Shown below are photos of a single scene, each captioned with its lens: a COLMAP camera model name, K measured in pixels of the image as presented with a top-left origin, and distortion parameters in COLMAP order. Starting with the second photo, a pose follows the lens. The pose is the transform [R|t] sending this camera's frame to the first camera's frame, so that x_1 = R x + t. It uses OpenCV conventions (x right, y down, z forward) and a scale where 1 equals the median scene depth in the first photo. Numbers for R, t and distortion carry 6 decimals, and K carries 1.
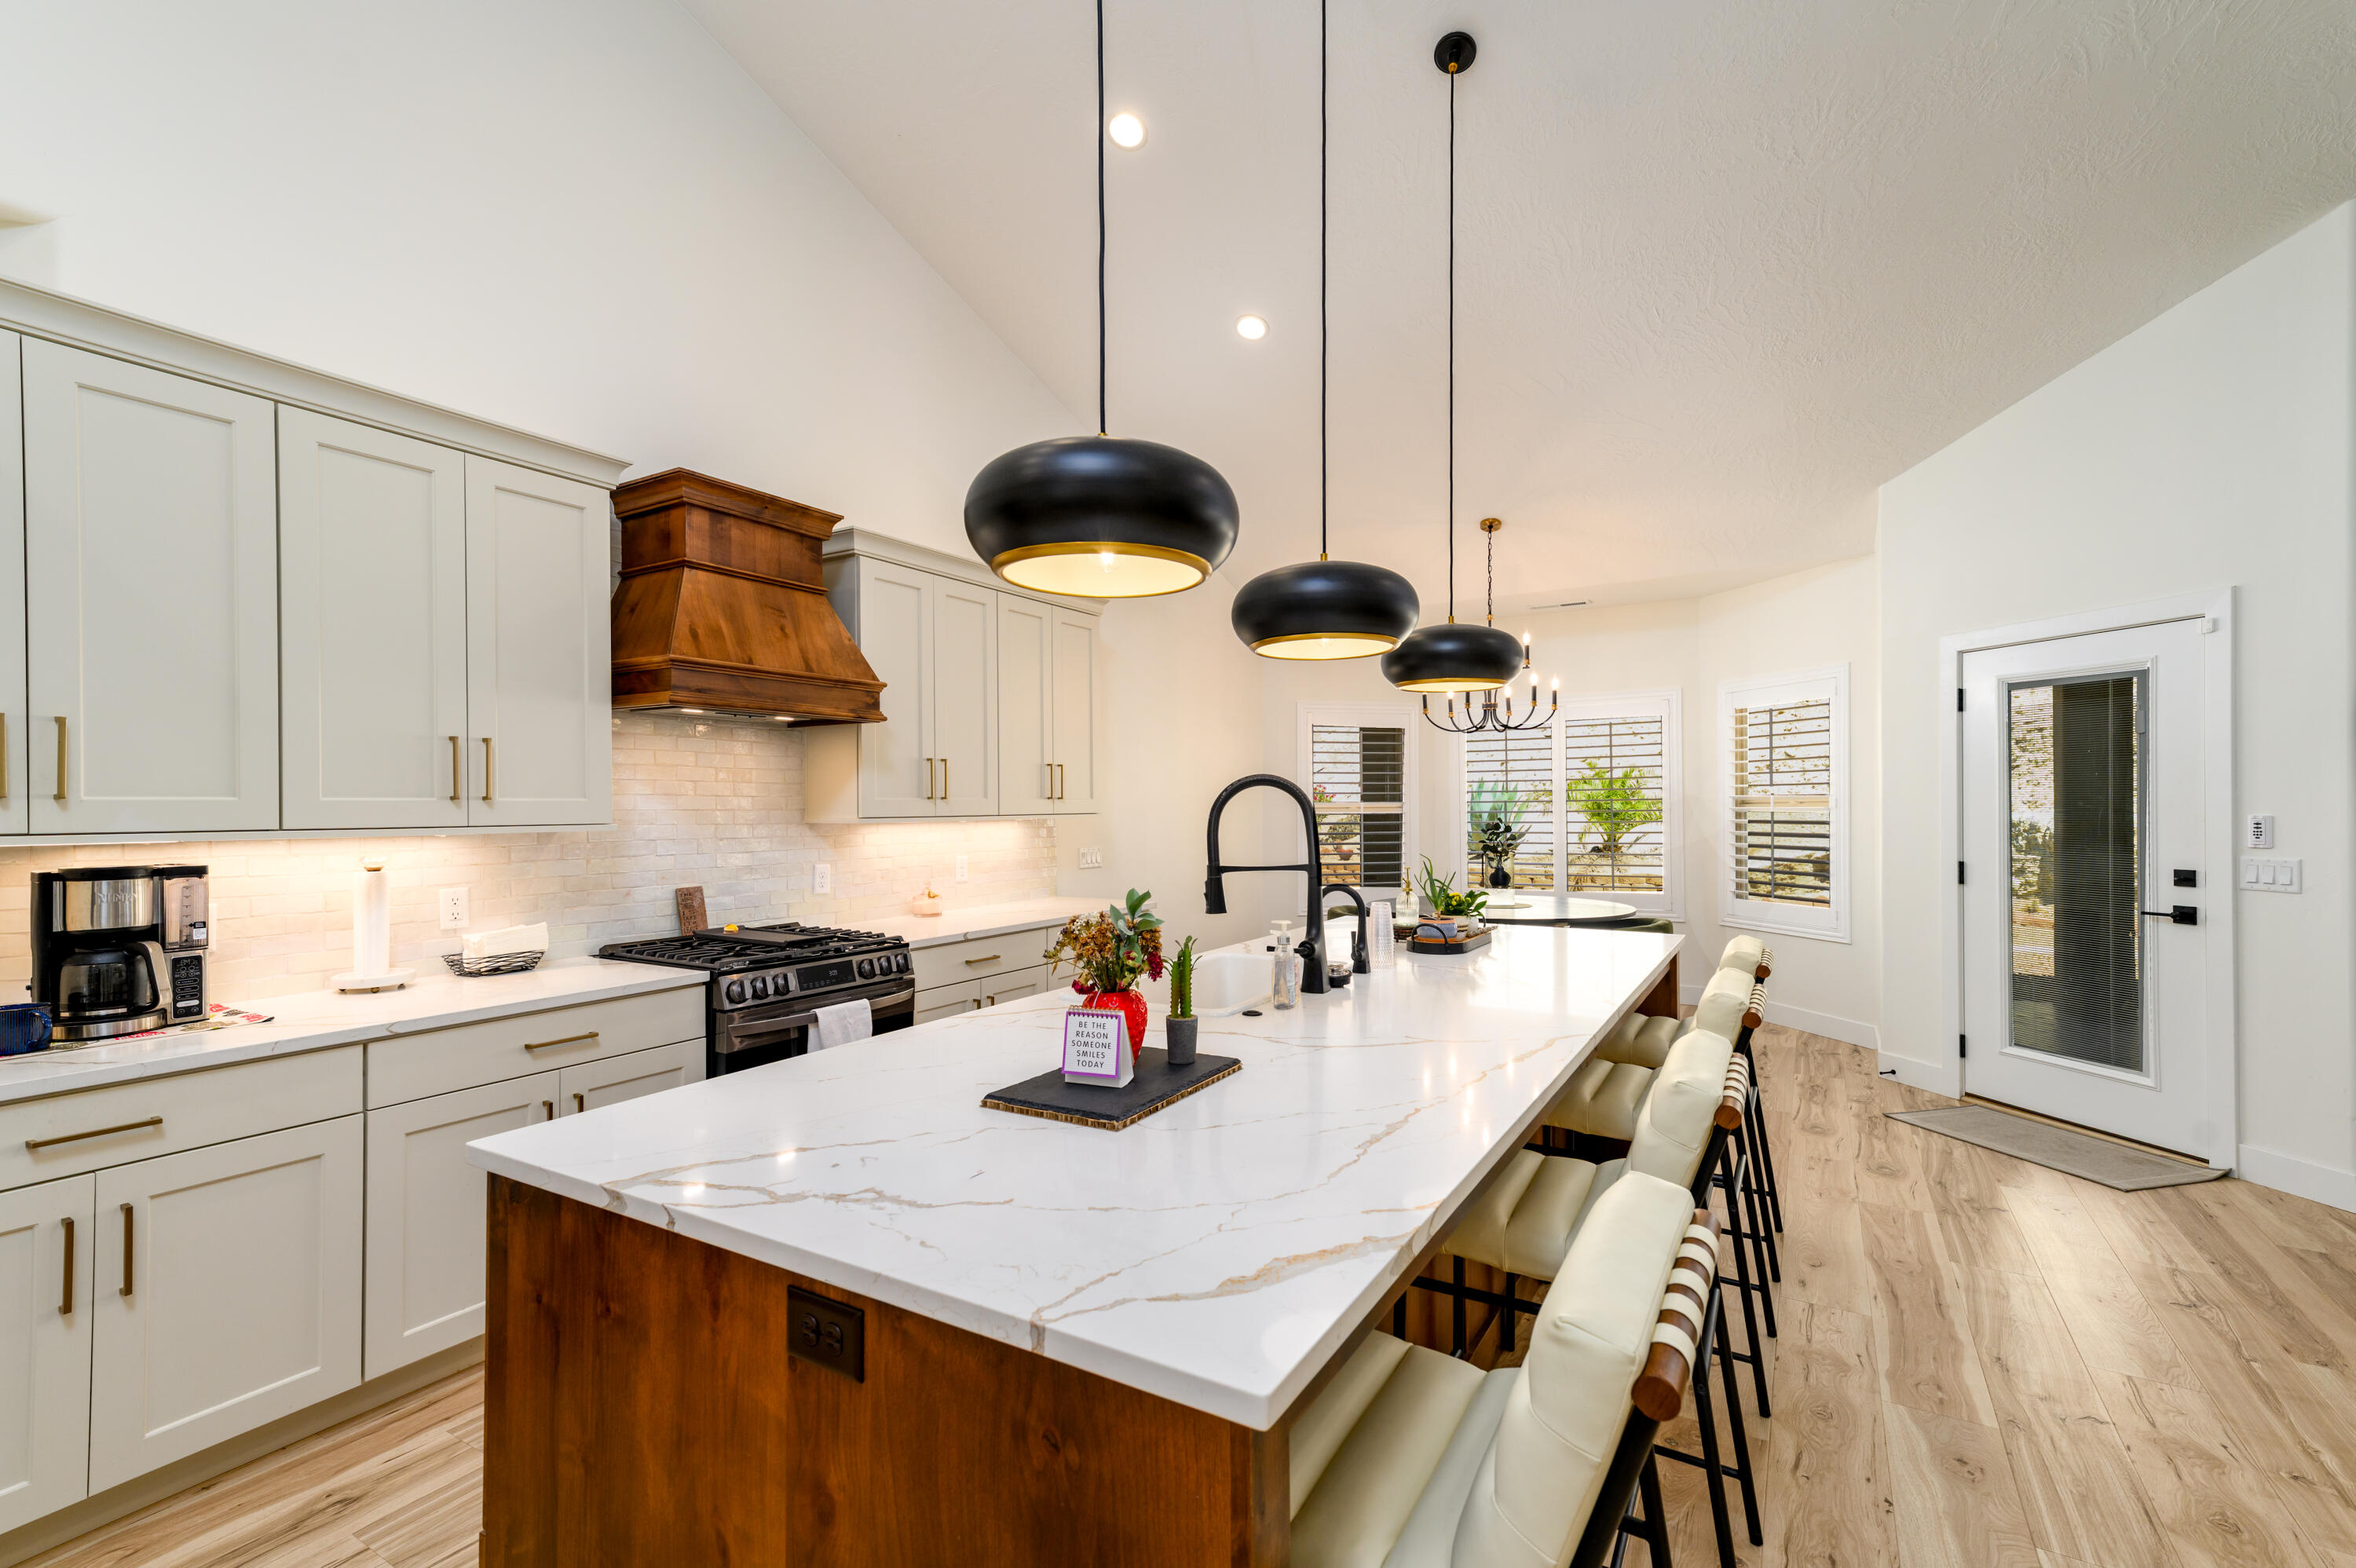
lens RADIAL K [[1028.3, 0, 1181.6], [0, 1028.3, 803.6], [0, 0, 1]] dist [0.024415, 0.000324]
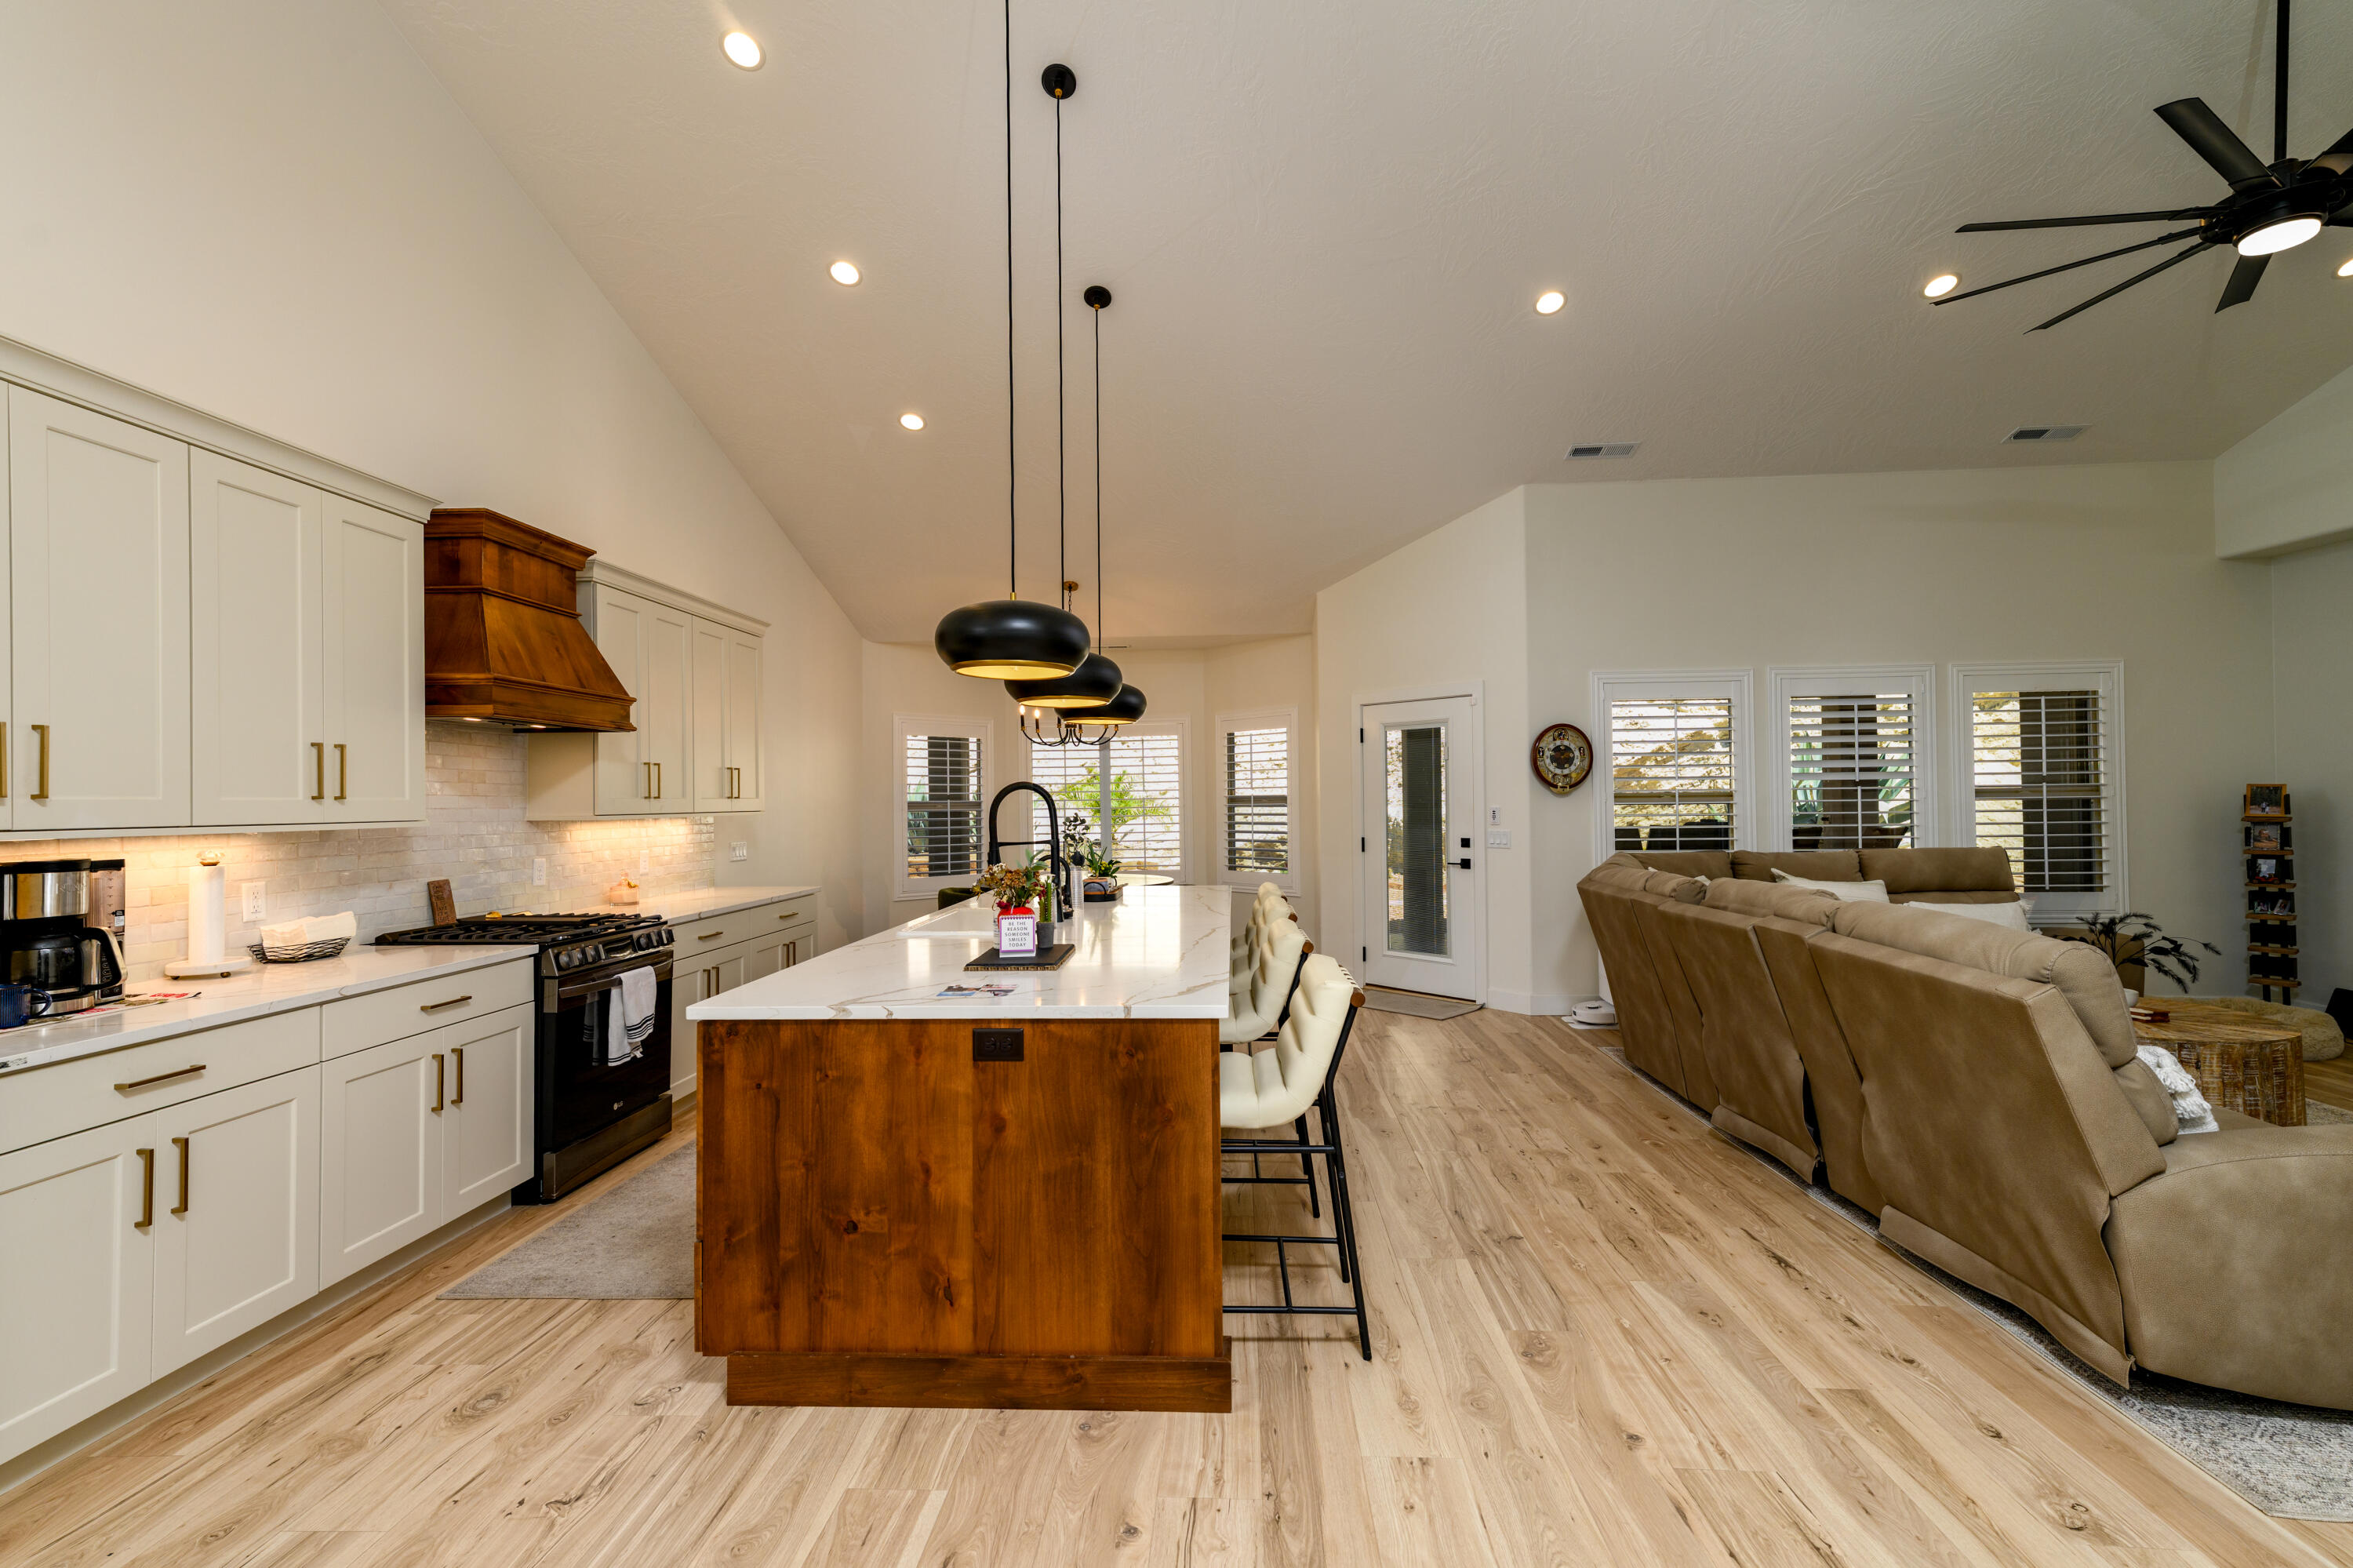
lens RADIAL K [[1045.3, 0, 1176.5], [0, 1045.3, 784.0], [0, 0, 1]] dist [0.021870, 0.000045]
pose [[0.880929, 0.005379, 0.473217, -0.388584], [0.003316, 0.999841, -0.017539, 0.002792], [-0.473236, 0.017020, 0.880771, -0.407879]]
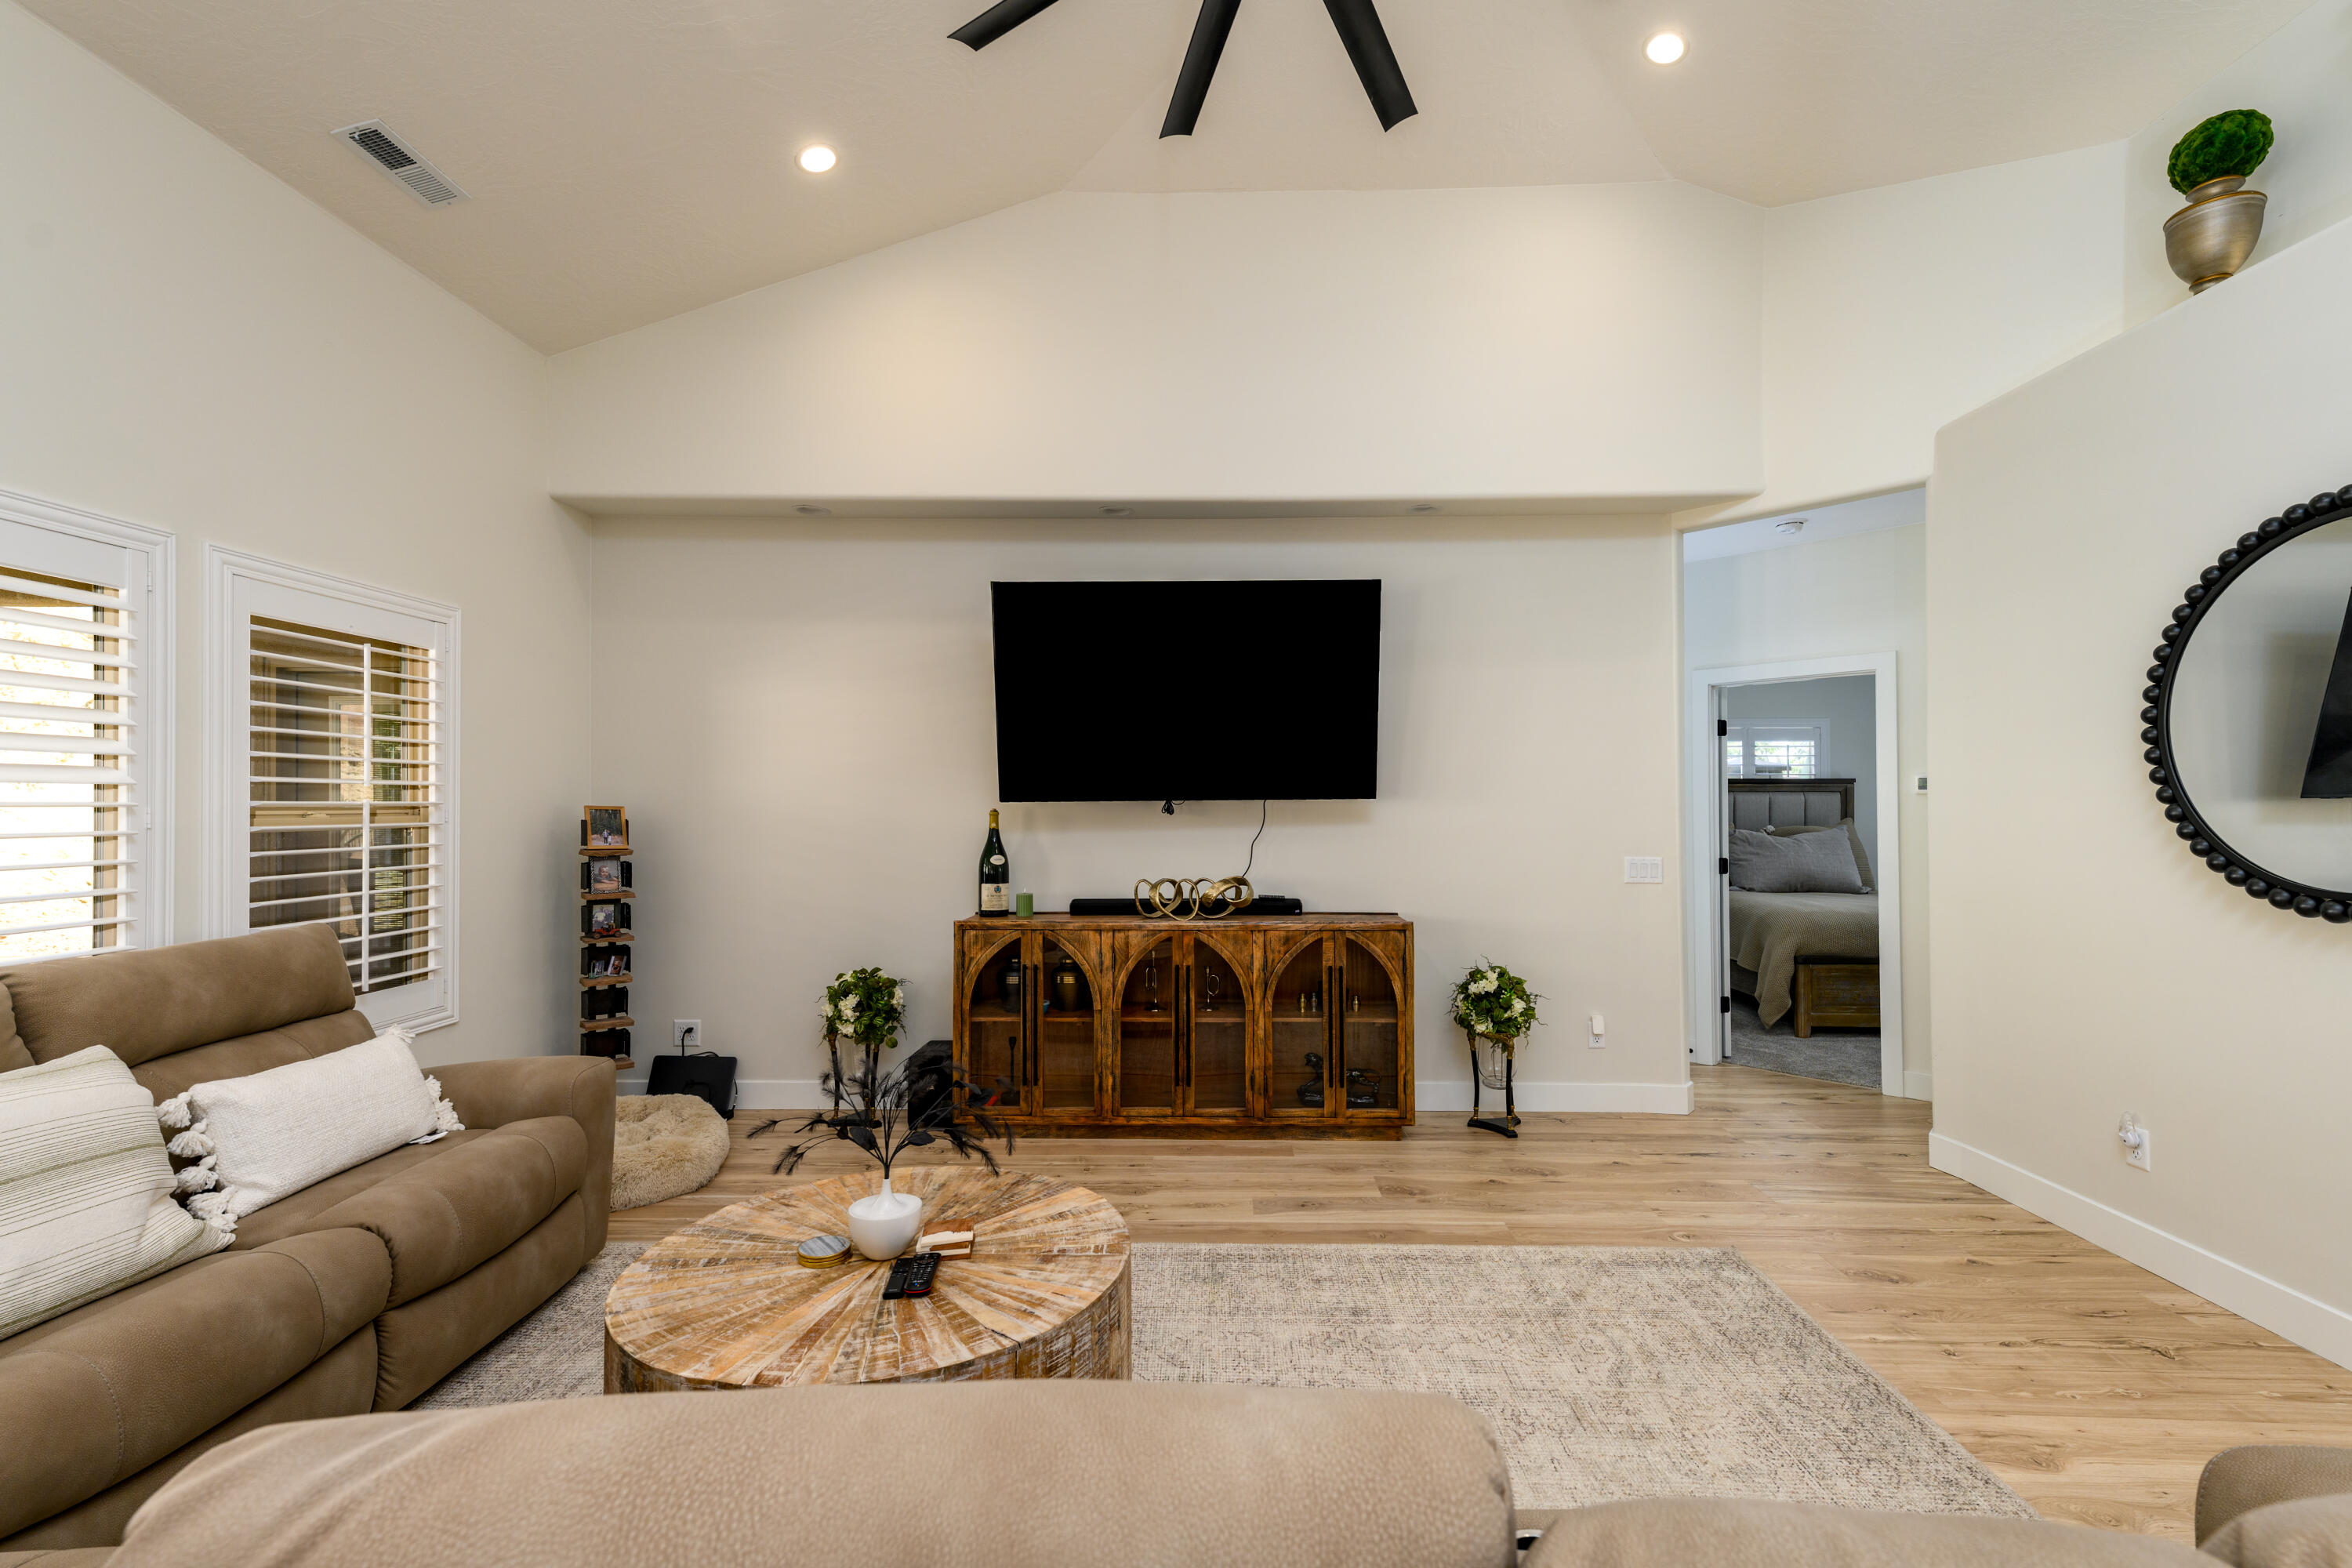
lens RADIAL K [[1027.3, 0, 1216.8], [0, 1027.3, 801.3], [0, 0, 1]] dist [0.002368, 0.000118]
pose [[-0.519529, 0.012147, 0.854366, 0.656859], [0.006084, 0.999926, -0.010517, -0.011039], [-0.854431, -0.000266, -0.519565, 0.407910]]
